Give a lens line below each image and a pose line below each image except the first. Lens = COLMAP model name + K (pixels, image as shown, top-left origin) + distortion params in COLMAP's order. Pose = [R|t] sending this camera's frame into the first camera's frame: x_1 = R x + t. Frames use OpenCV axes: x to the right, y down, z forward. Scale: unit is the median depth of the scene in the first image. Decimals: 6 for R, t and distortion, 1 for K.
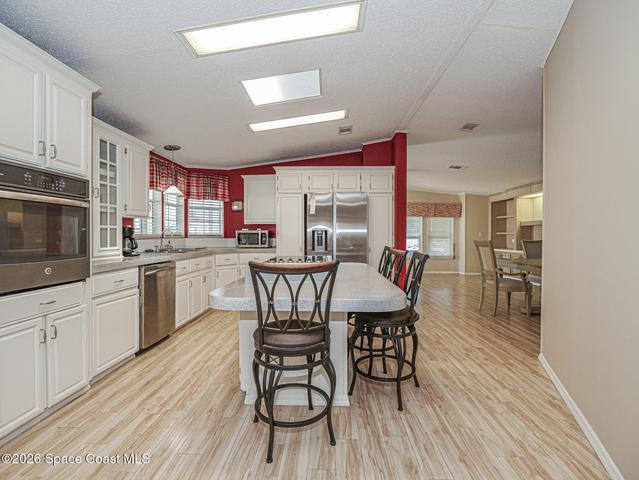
lens RADIAL K [[307.6, 0, 319.5], [0, 307.6, 236.5], [0, 0, 1]] dist [-0.010665, -0.000322]
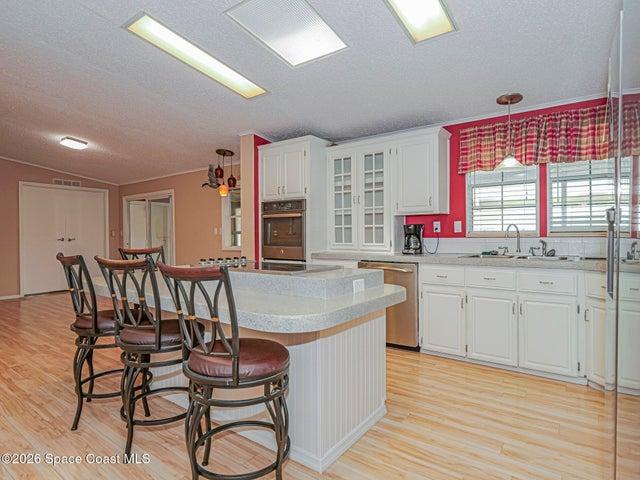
lens RADIAL K [[357.6, 0, 320.0], [0, 357.6, 240.0], [0, 0, 1]] dist [-0.007590, -0.001204]
pose [[-0.564381, 0.012004, -0.825427, 0.421330], [-0.000815, 0.999886, 0.015099, 0.001944], [0.825514, 0.009194, -0.564307, 1.206987]]
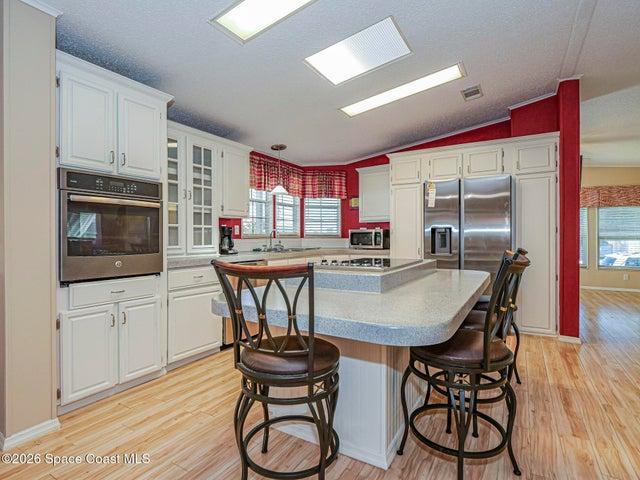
lens RADIAL K [[330.2, 0, 320.0], [0, 330.2, 238.3], [0, 0, 1]] dist [-0.004743, -0.001216]
pose [[0.873832, -0.001415, -0.486226, 0.178576], [0.001453, 0.999999, -0.000299, 0.008704], [0.486226, -0.000445, 0.873833, 0.138301]]
